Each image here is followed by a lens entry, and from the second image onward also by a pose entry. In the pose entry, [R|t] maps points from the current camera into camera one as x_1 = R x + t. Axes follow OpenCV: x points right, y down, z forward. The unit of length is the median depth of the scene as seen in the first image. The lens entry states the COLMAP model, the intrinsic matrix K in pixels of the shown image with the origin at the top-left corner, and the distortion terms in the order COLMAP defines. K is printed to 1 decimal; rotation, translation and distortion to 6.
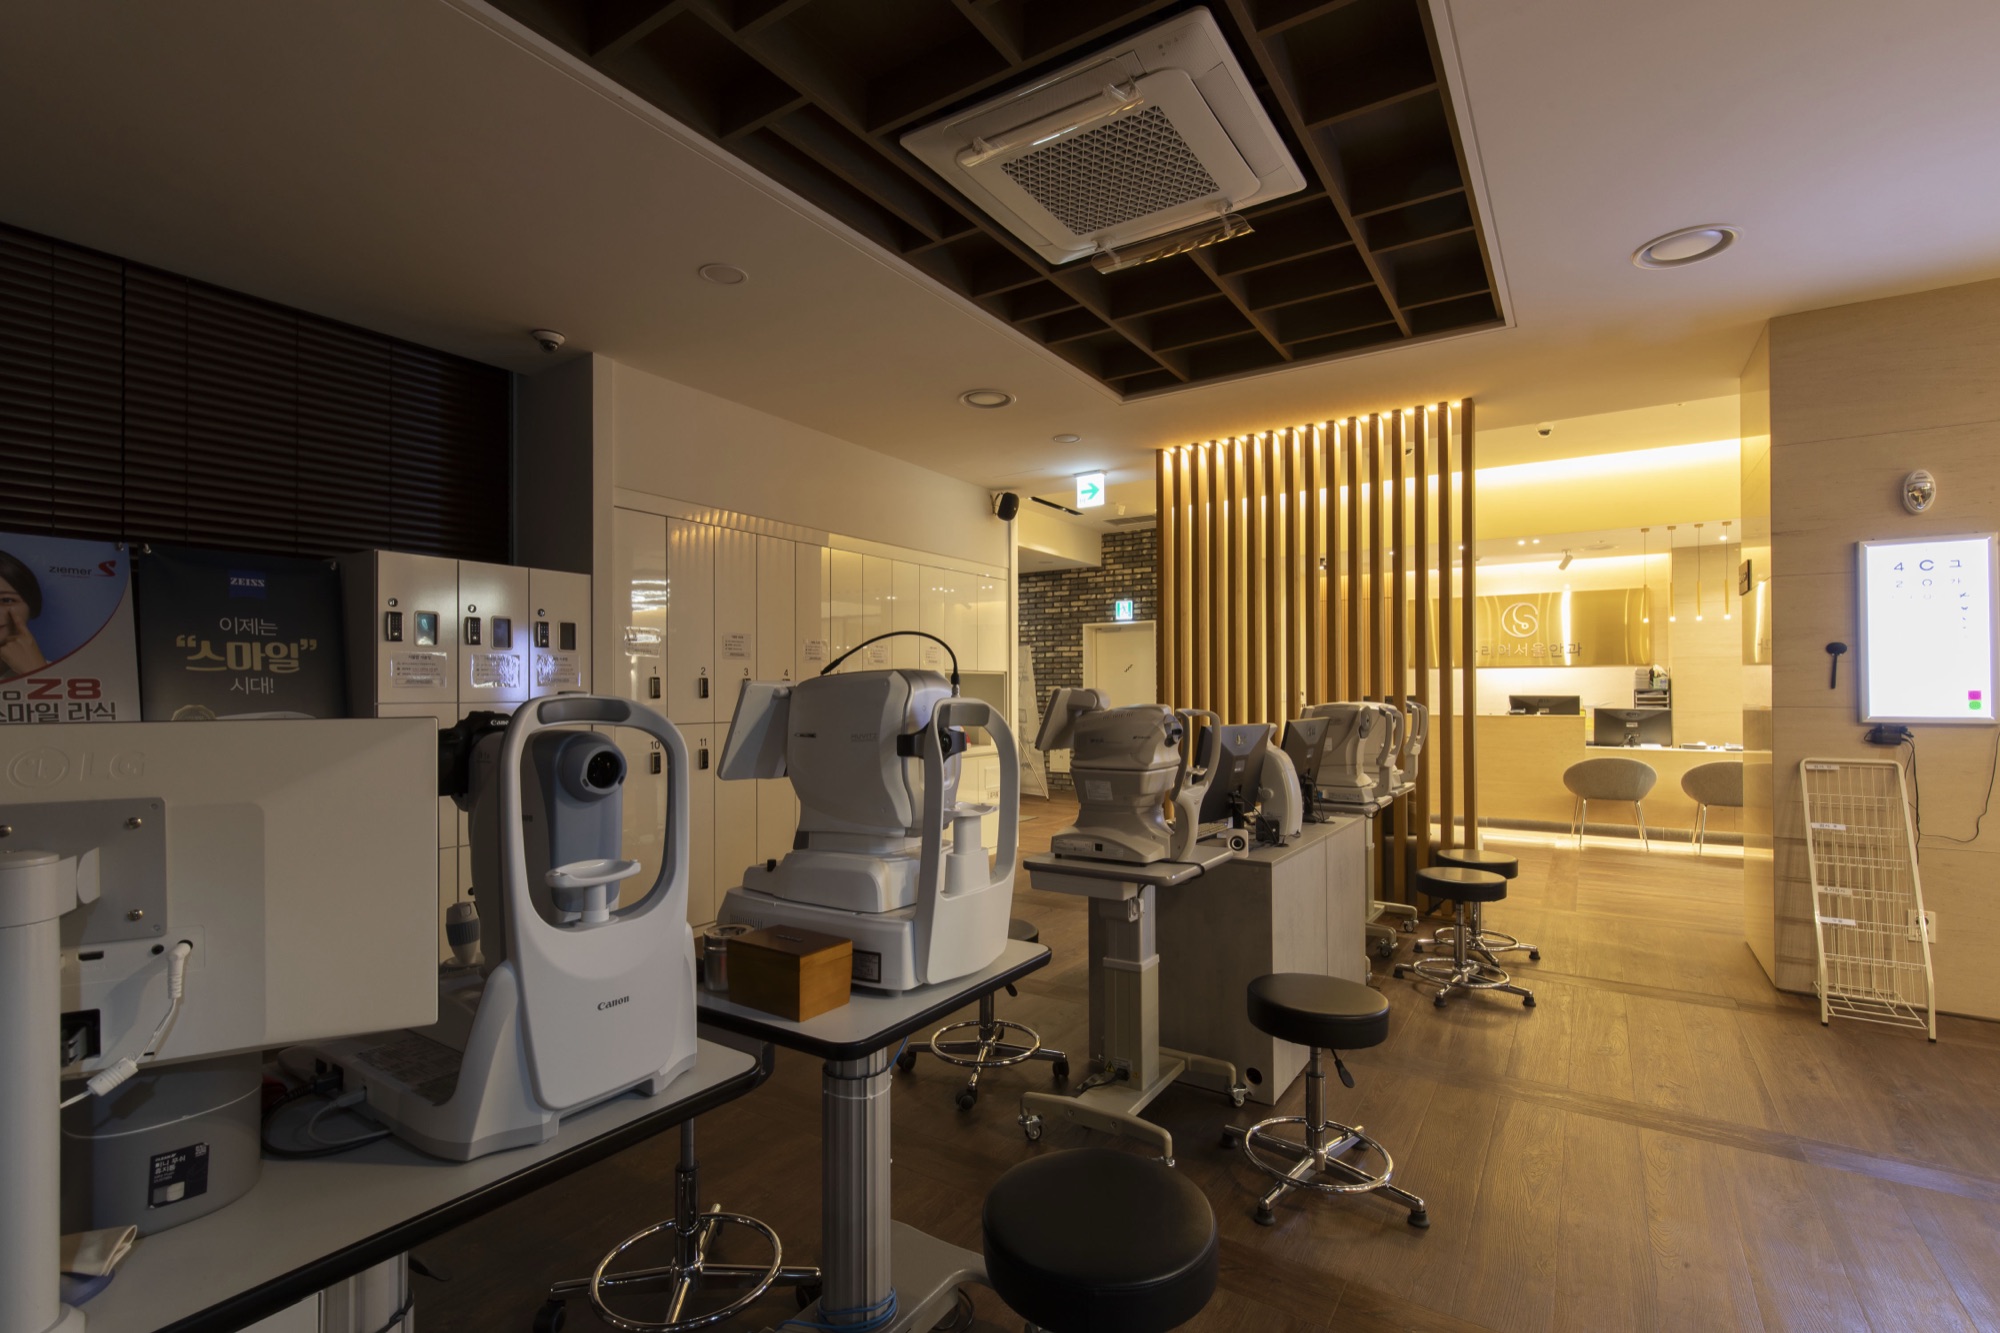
lens RADIAL K [[925.3, 0, 973.2], [0, 925.3, 696.5], [0, 0, 1]] dist [-0.001997, 0.000826]
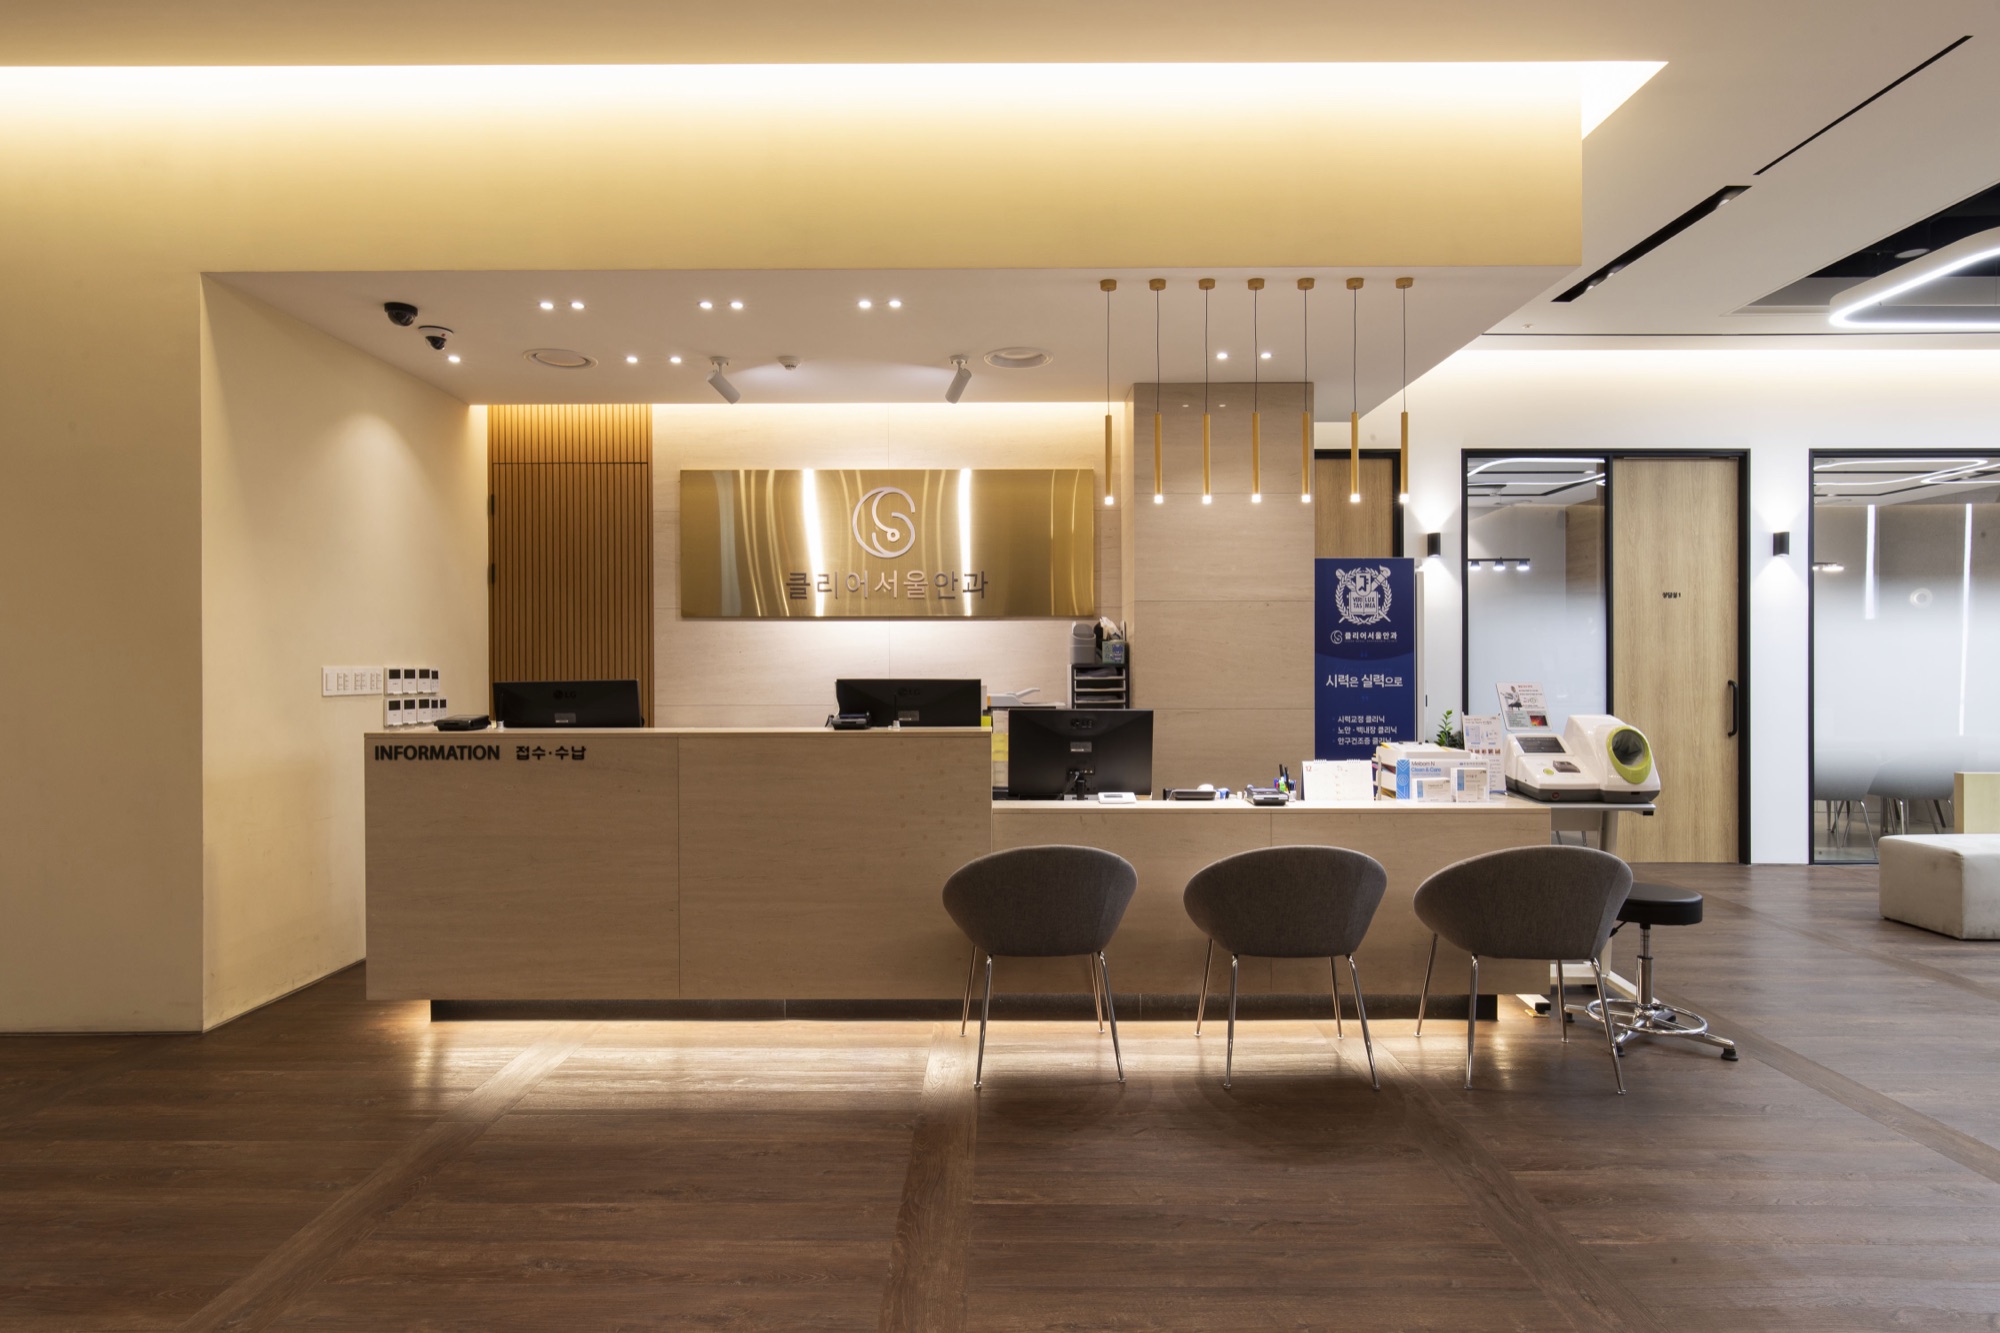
lens RADIAL K [[1152.1, 0, 1015.4], [0, 1152.1, 666.4], [0, 0, 1]] dist [-0.030060, -0.000412]
pose [[0.826276, 0.003055, 0.563257, 0.341381], [-0.005505, 0.999981, 0.002652, -0.008231], [-0.563238, -0.005292, 0.826278, 0.509510]]
